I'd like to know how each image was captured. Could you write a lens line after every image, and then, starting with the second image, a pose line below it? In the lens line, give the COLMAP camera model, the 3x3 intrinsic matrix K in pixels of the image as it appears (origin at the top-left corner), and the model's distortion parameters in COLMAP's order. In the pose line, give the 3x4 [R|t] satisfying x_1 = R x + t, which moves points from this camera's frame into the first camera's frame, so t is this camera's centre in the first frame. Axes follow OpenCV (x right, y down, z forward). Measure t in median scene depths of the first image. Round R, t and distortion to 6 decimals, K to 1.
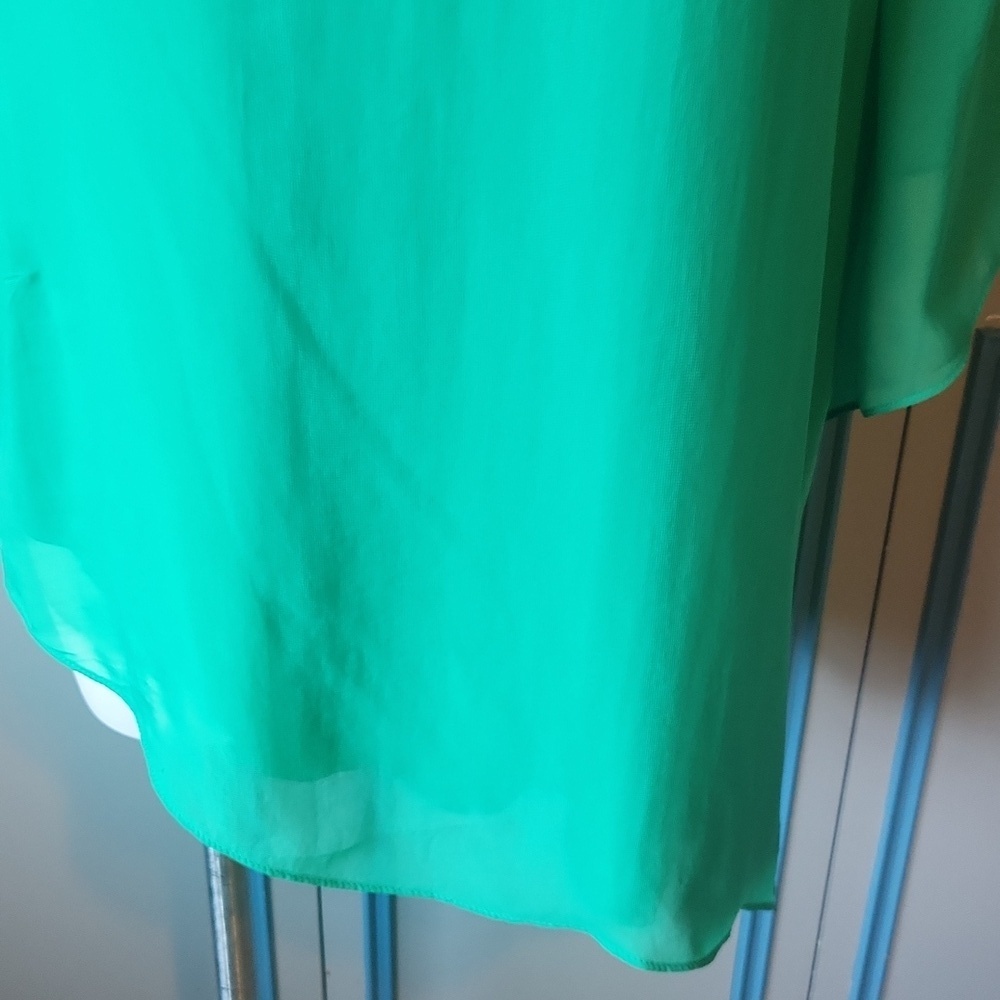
lens RADIAL K [[1478.7, 0, 483.6], [0, 1478.7, 500.2], [0, 0, 1]] dist [0.060101, 0.006338]
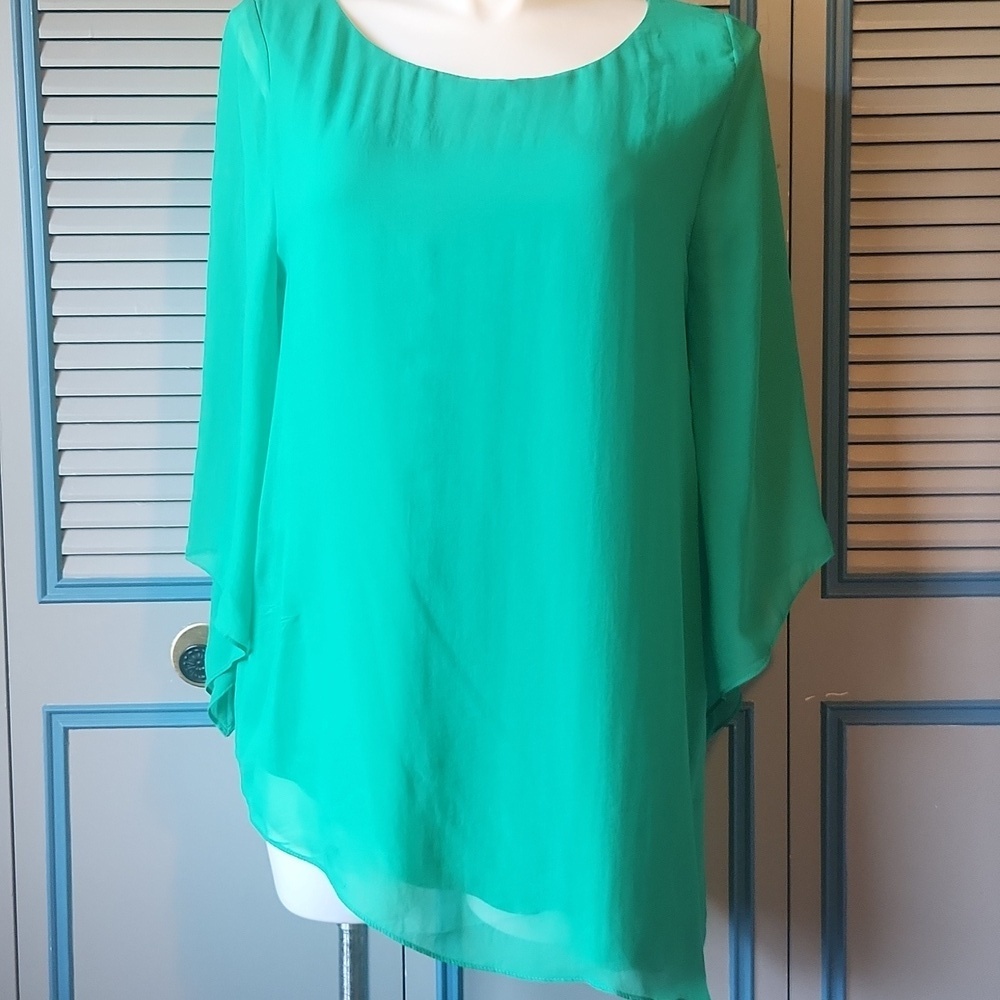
lens RADIAL K [[1549.7, 0, 446.8], [0, 1549.7, 499.2], [0, 0, 1]] dist [0.076643, 0.000719]
pose [[0.998663, -0.021639, -0.046957, 0.008385], [0.000022, 0.908381, -0.418144, 0.590065], [0.051703, 0.417584, 0.907166, -0.988676]]
